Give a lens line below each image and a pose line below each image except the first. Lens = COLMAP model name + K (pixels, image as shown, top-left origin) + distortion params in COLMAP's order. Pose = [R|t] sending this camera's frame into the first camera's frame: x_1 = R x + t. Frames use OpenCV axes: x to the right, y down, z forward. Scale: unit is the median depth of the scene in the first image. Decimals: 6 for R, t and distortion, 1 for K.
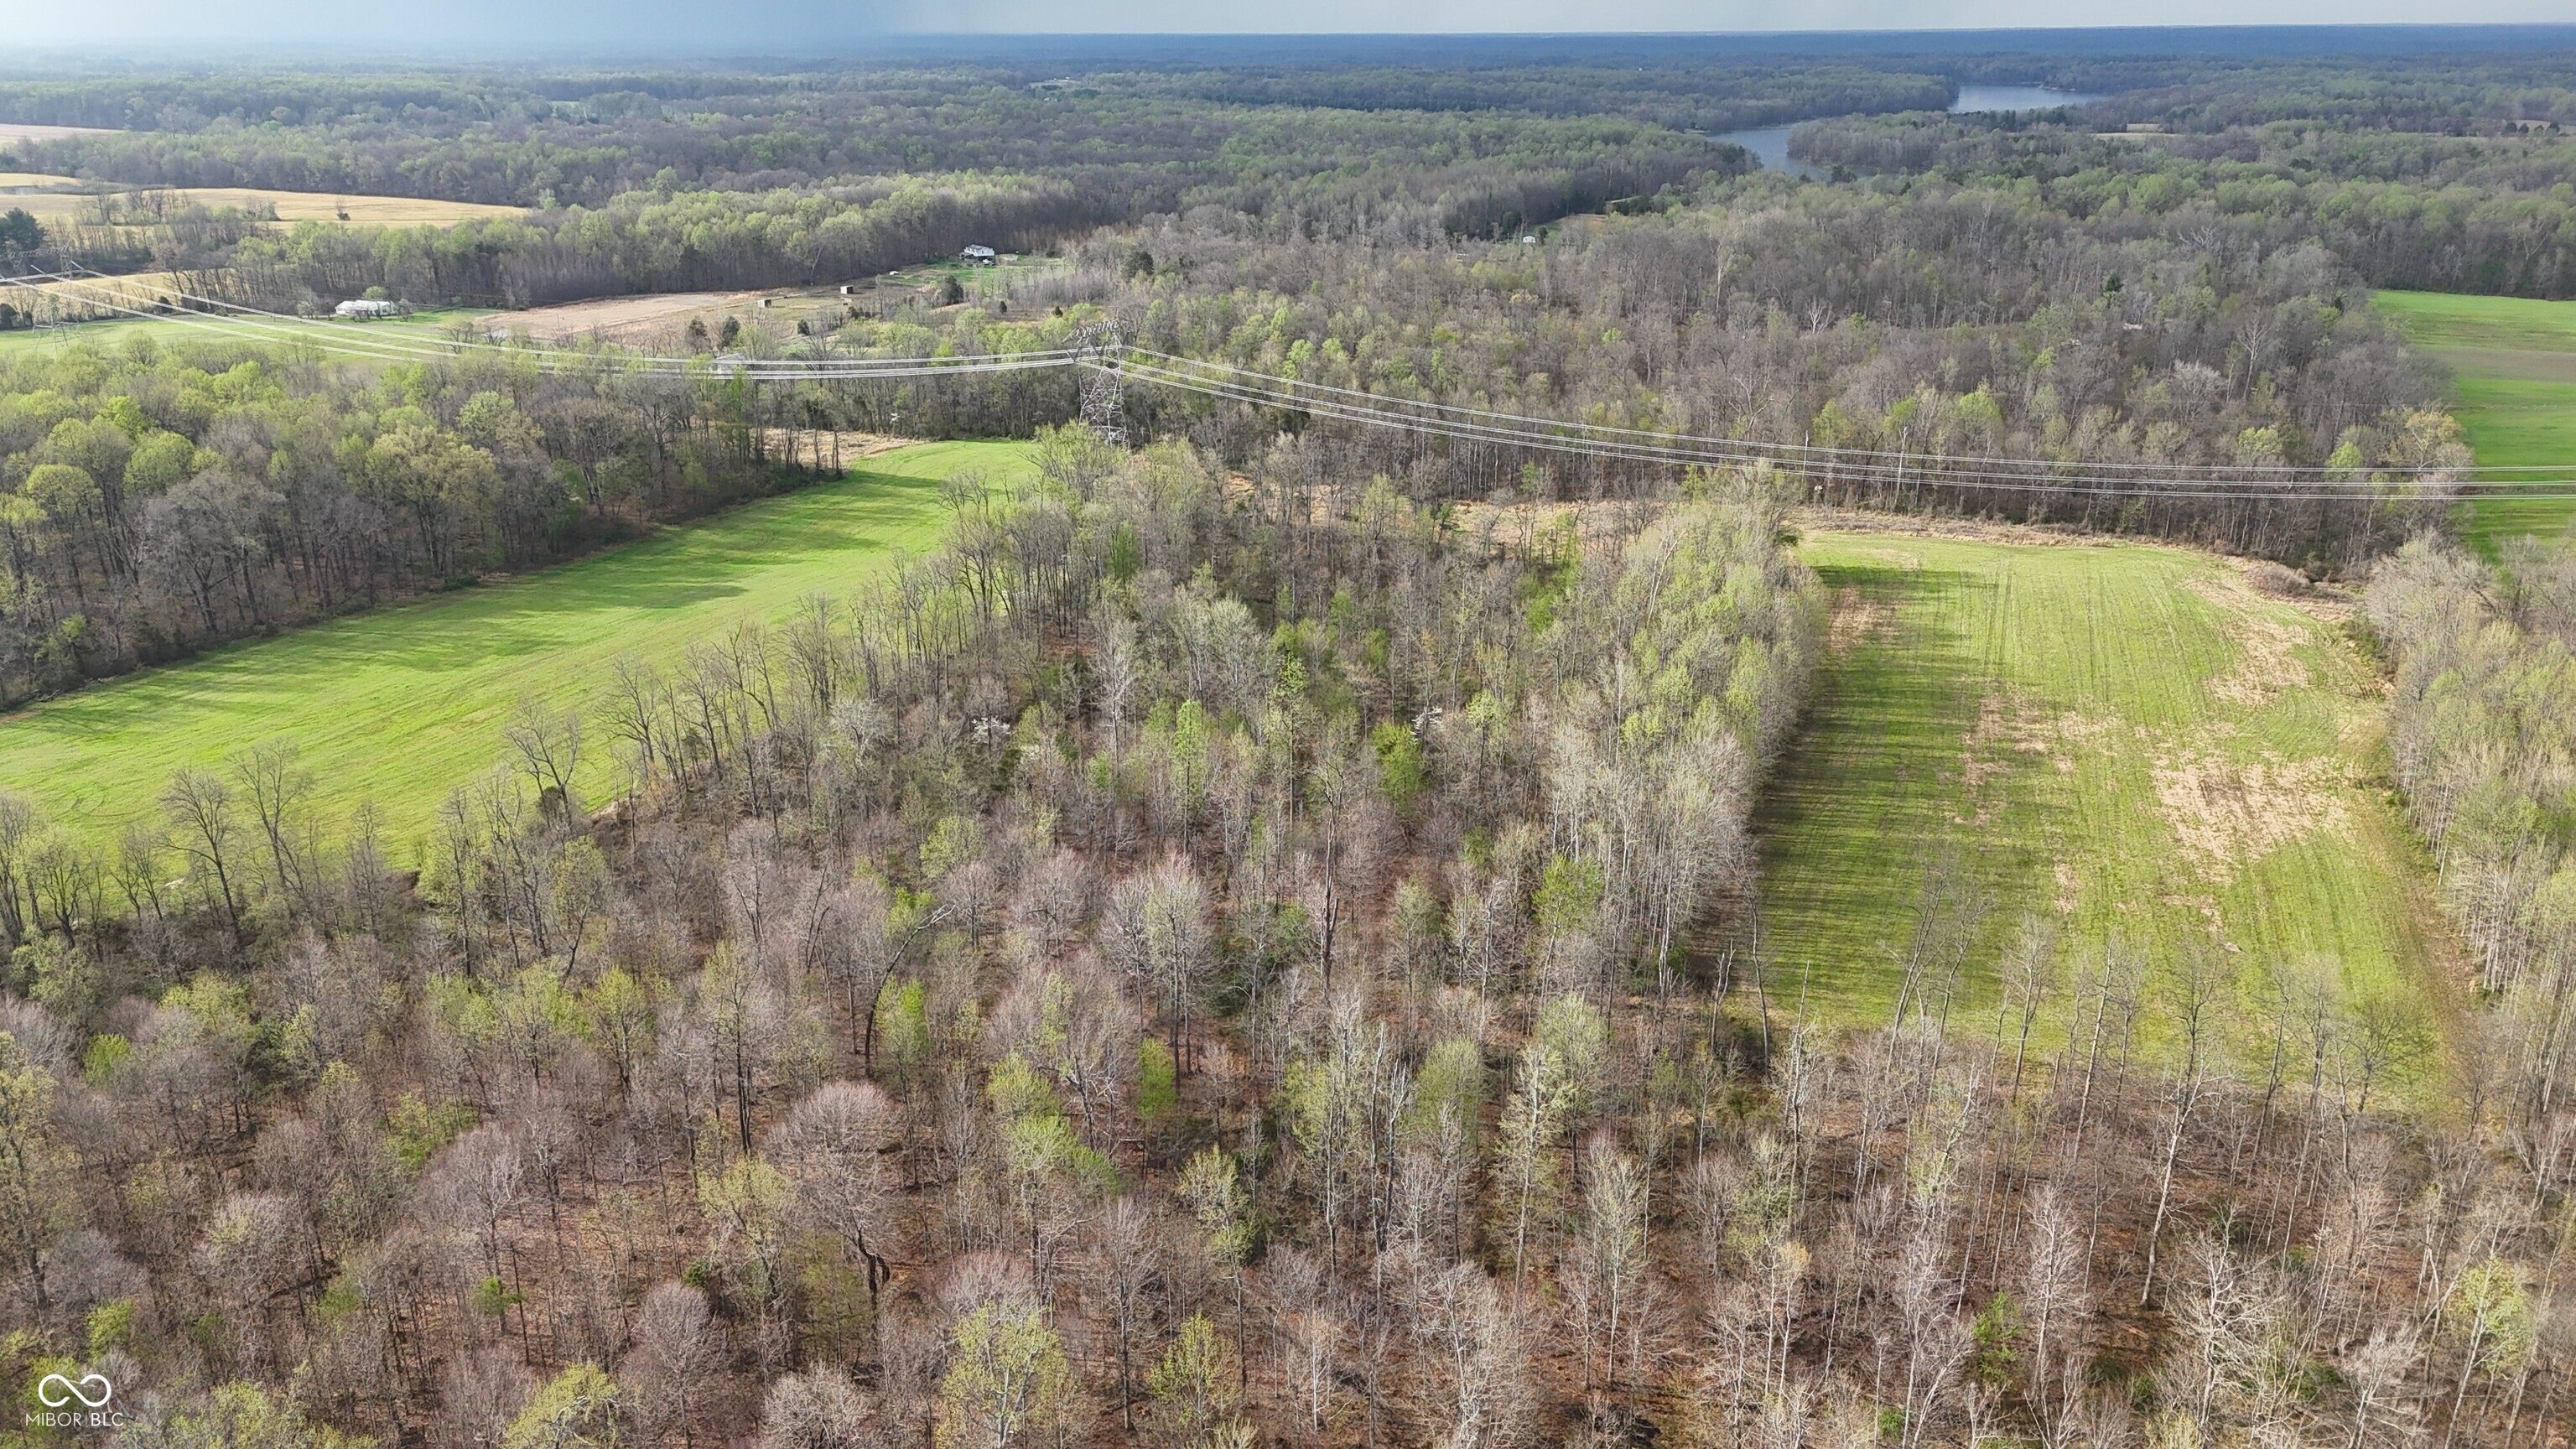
lens RADIAL K [[1896.6, 0, 1285.9], [0, 1896.6, 732.9], [0, 0, 1]] dist [0.059767, -0.049315]
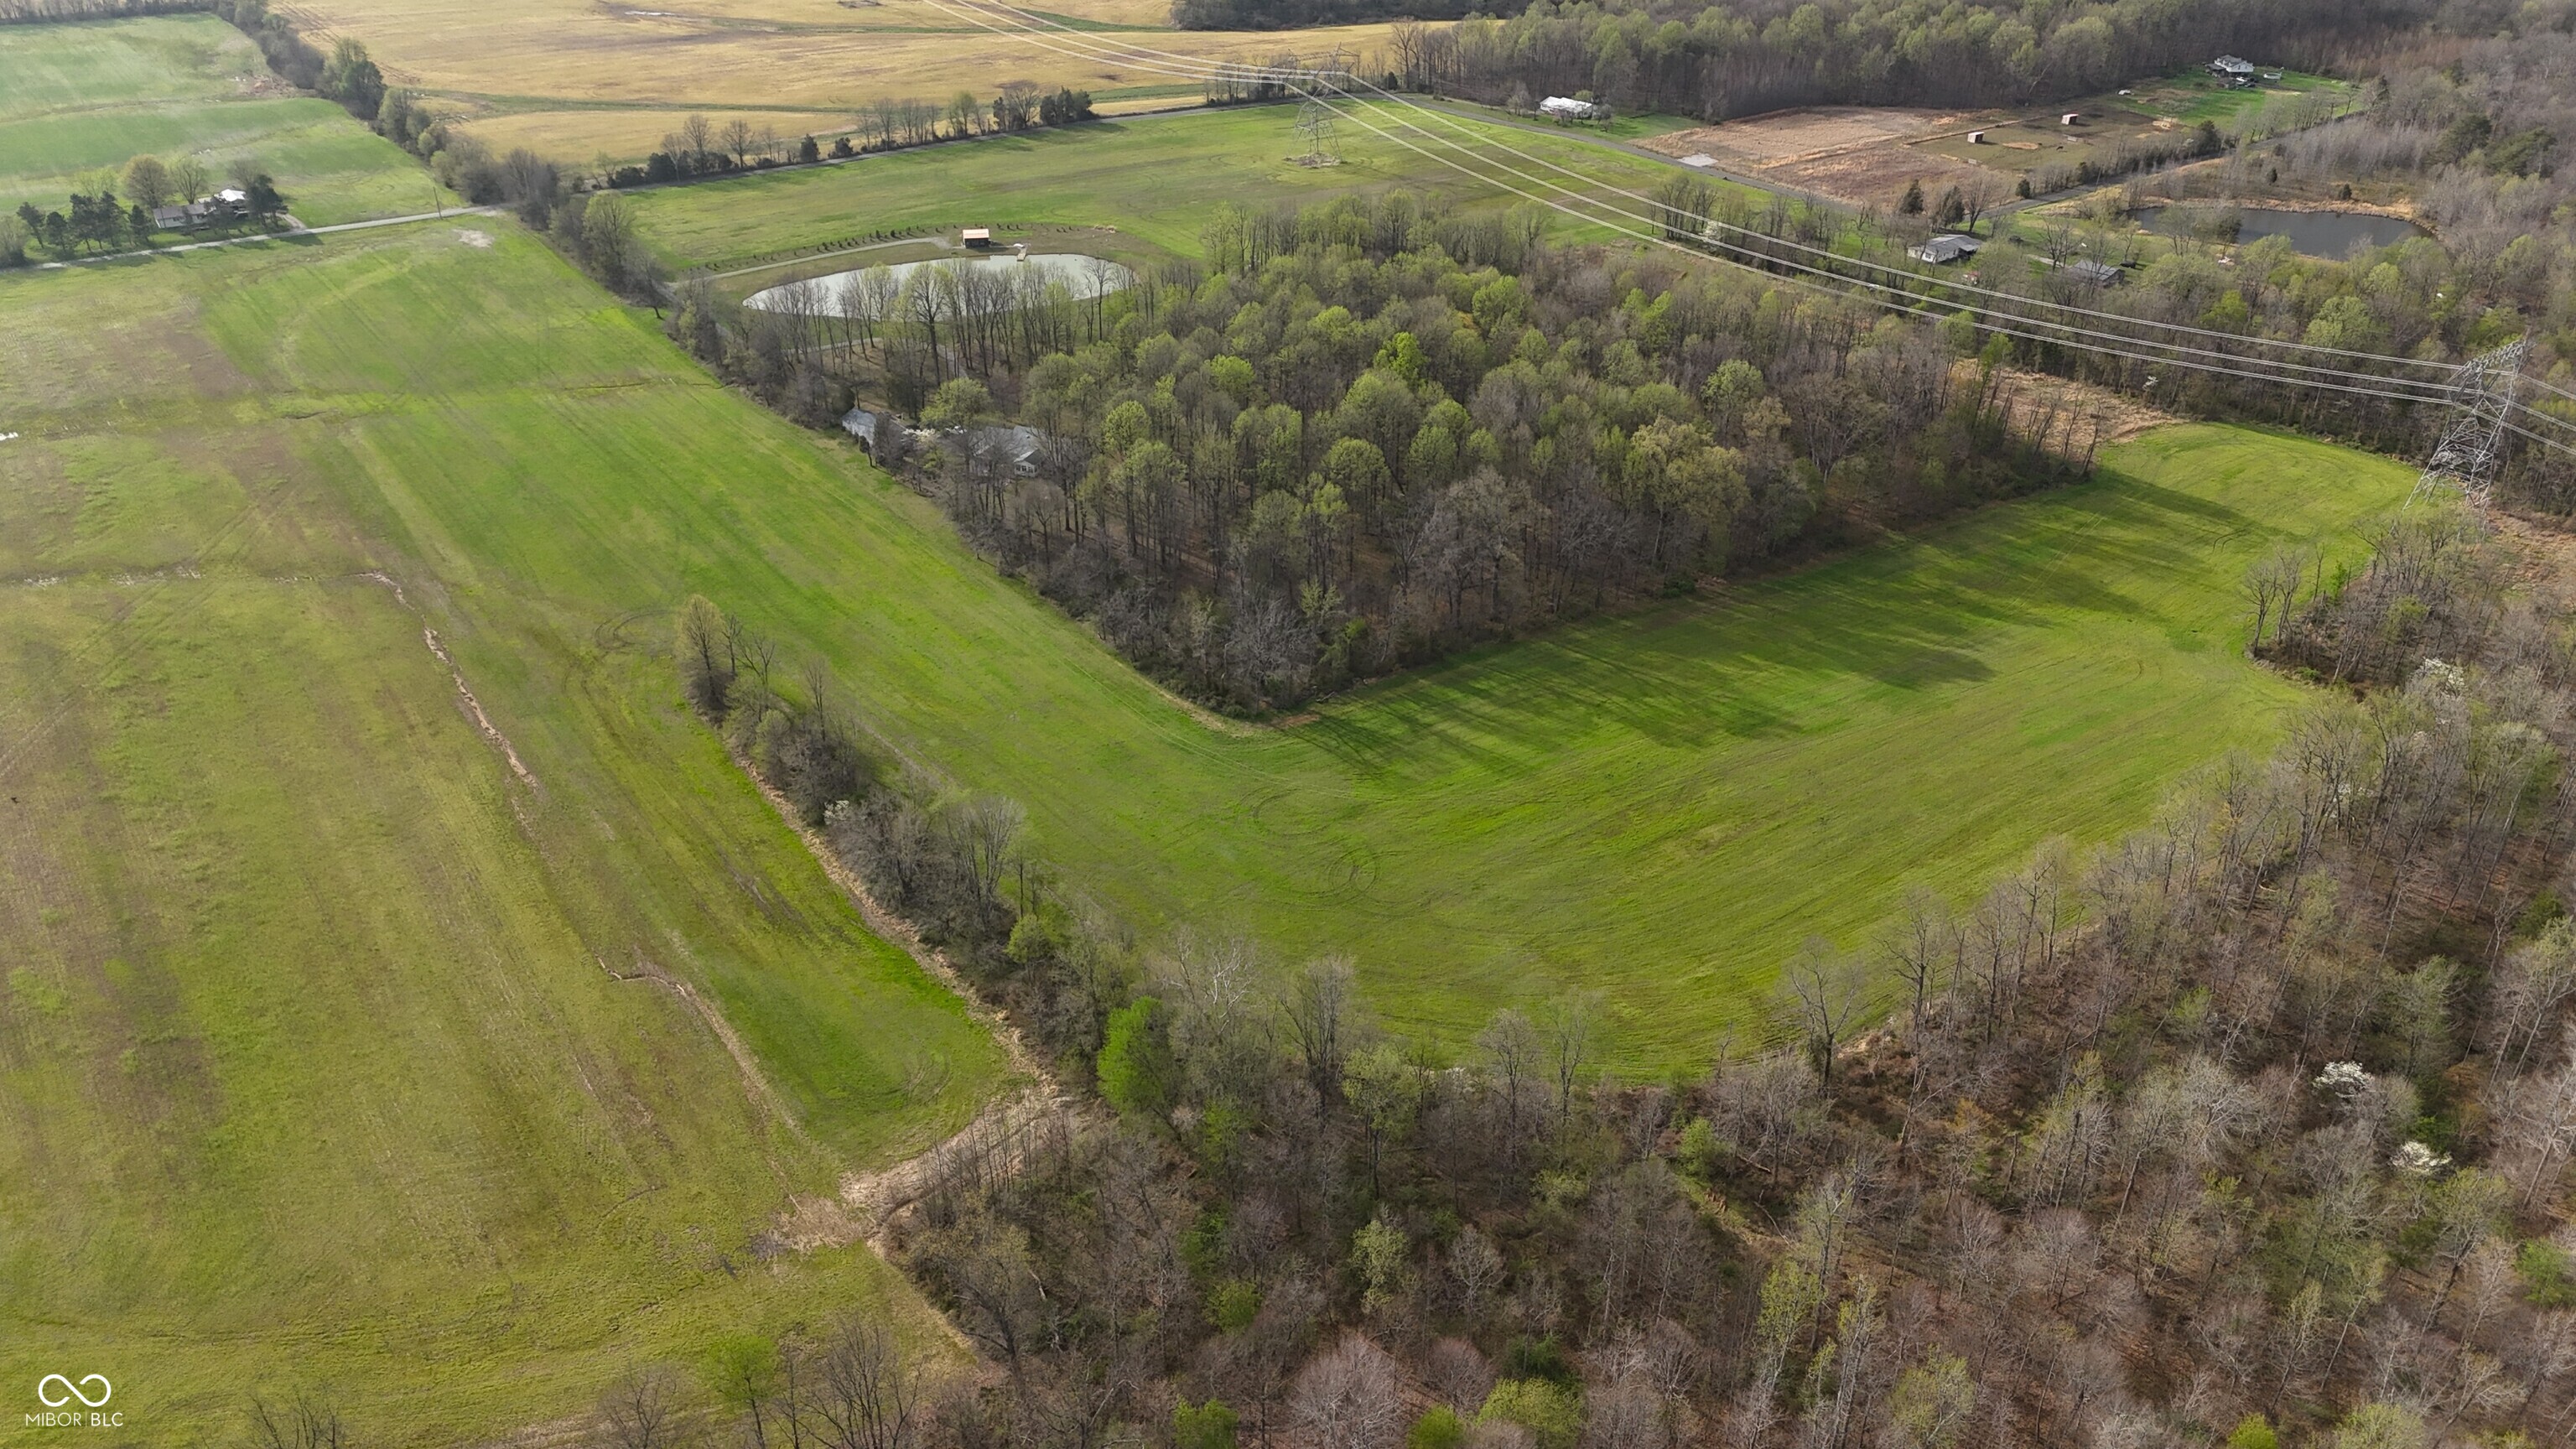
lens RADIAL K [[1896.6, 0, 1272.4], [0, 1896.6, 706.6], [0, 0, 1]] dist [0.059767, -0.049315]
pose [[0.855243, 0.251431, -0.453147, -0.160891], [-0.178482, 0.963830, 0.197931, -0.172631], [0.486522, -0.088401, 0.869184, 0.074245]]
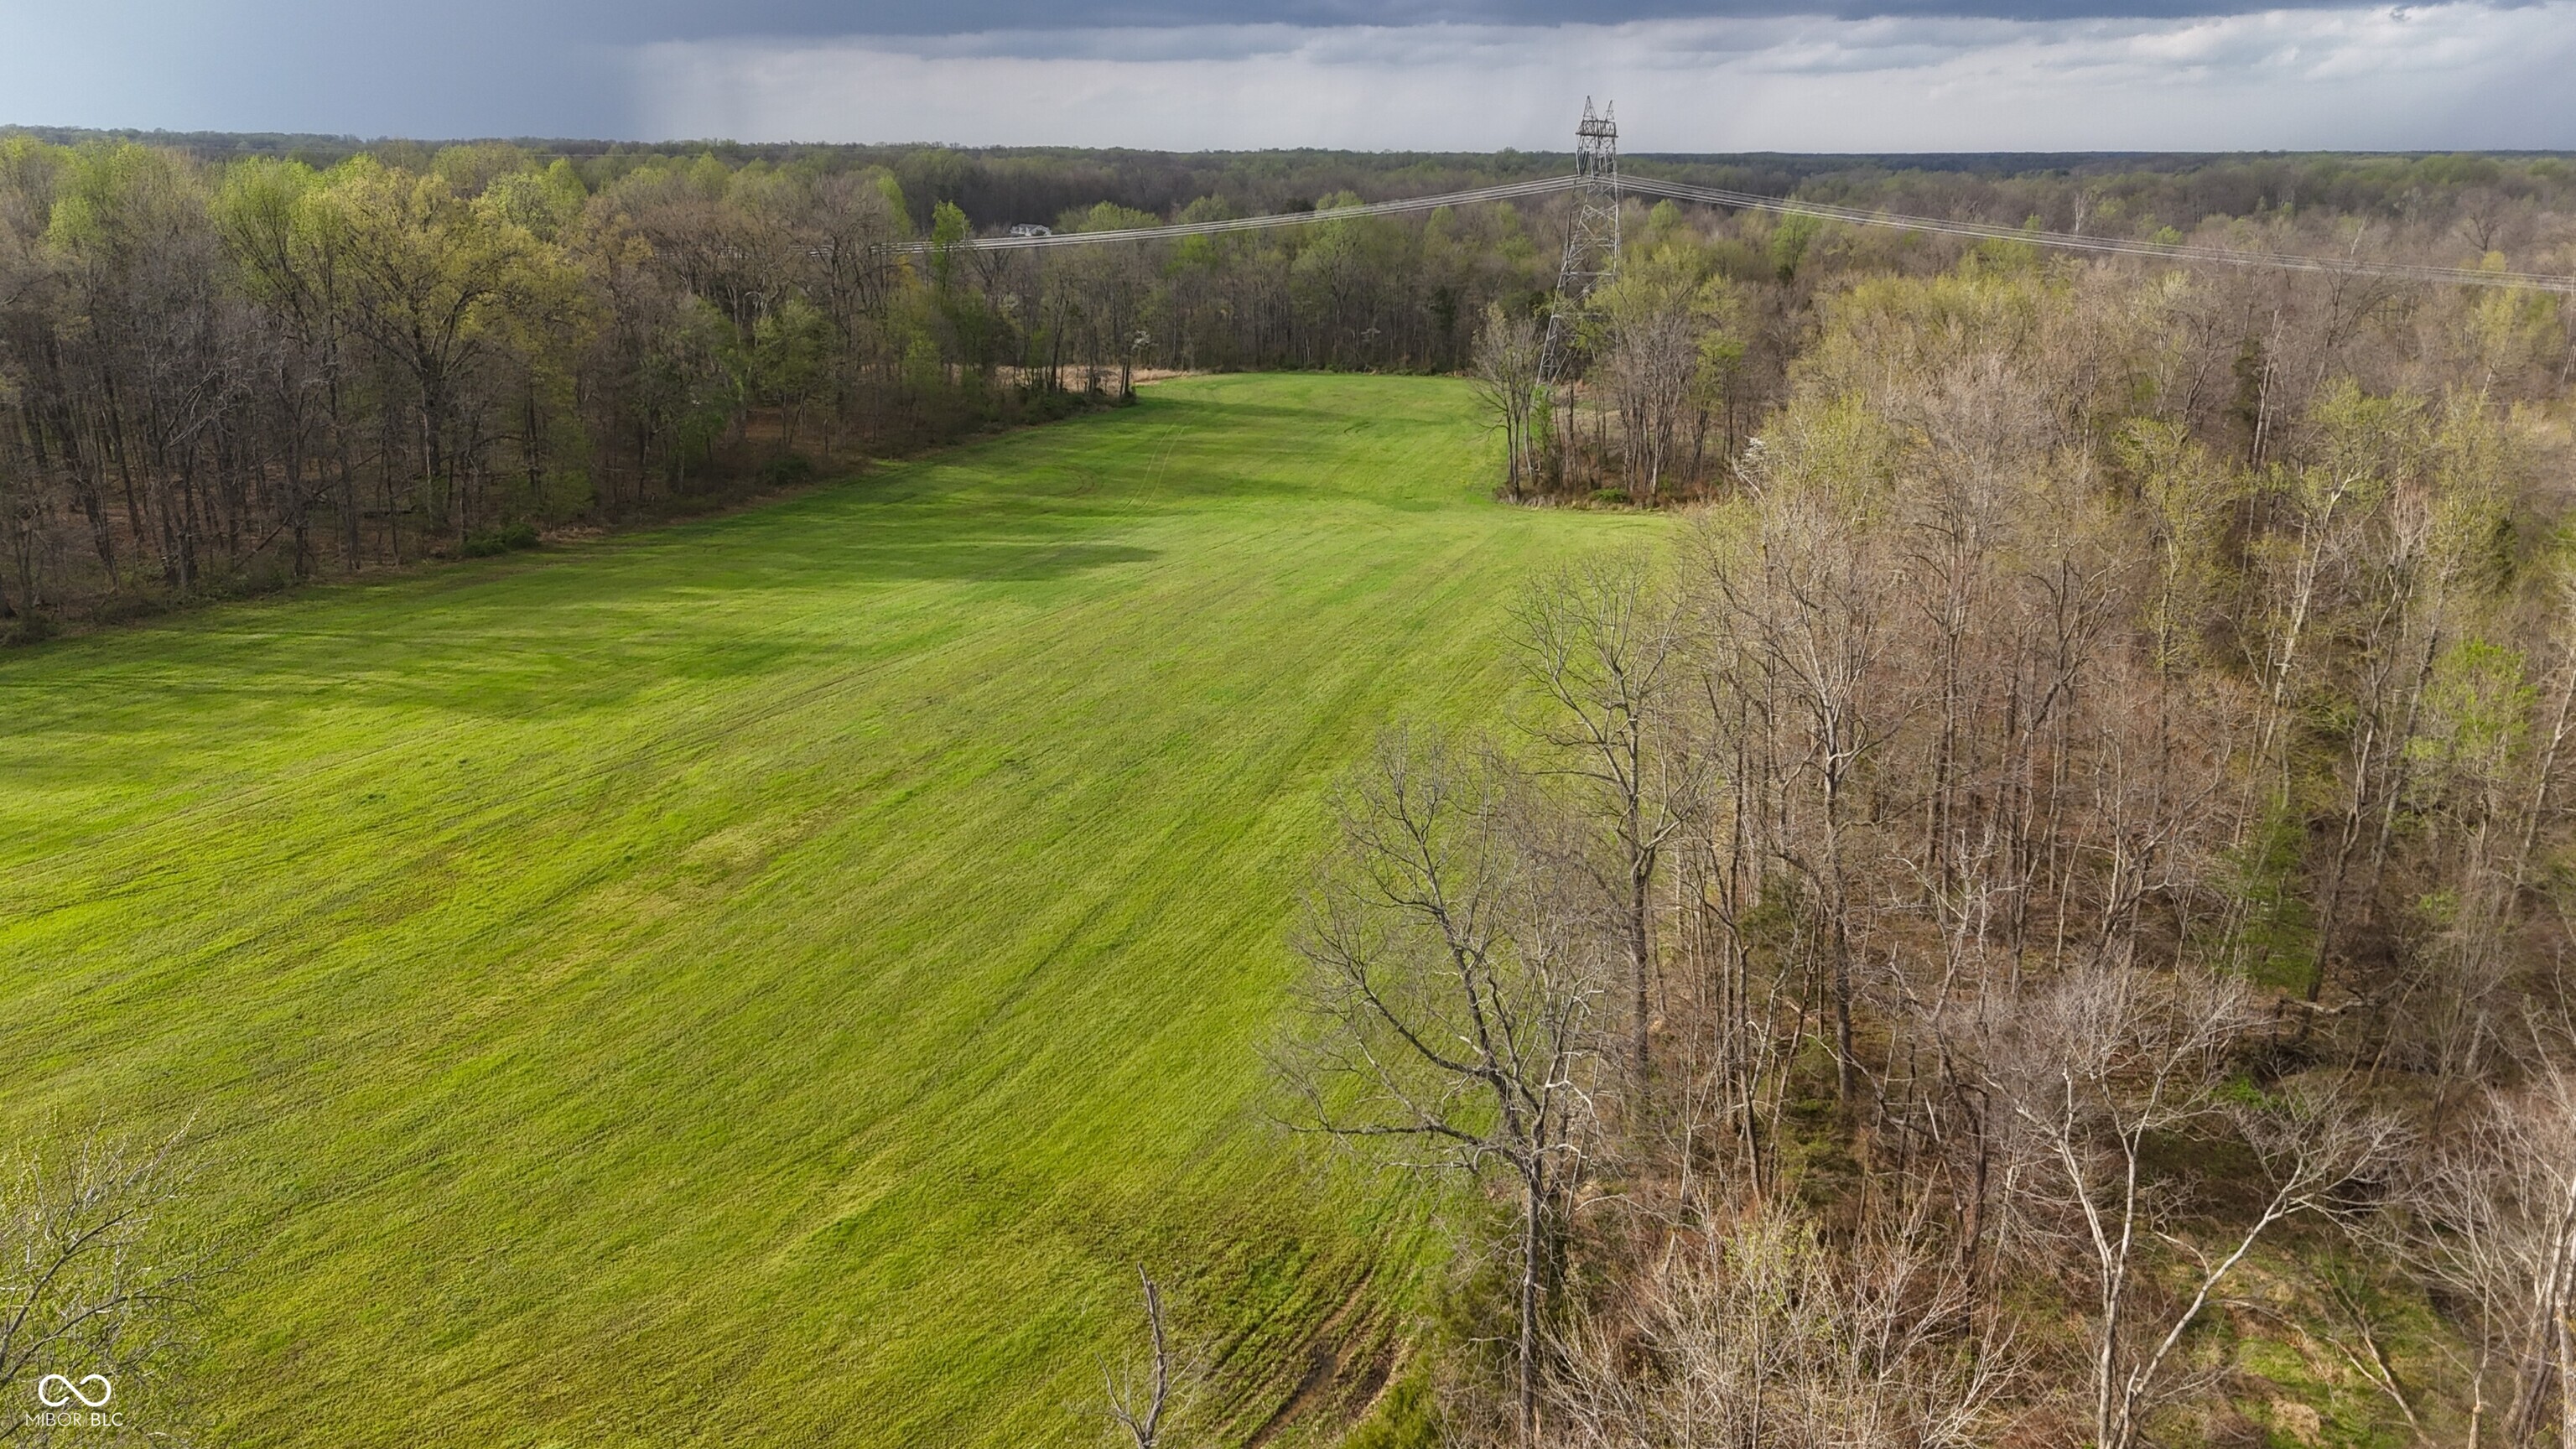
lens RADIAL K [[1896.6, 0, 1283.1], [0, 1896.6, 726.4], [0, 0, 1]] dist [0.059767, -0.049315]
pose [[0.996849, -0.016567, 0.077579, -0.287551], [0.021443, 0.997818, -0.062442, -0.005466], [-0.076376, 0.063909, 0.995029, 0.554924]]
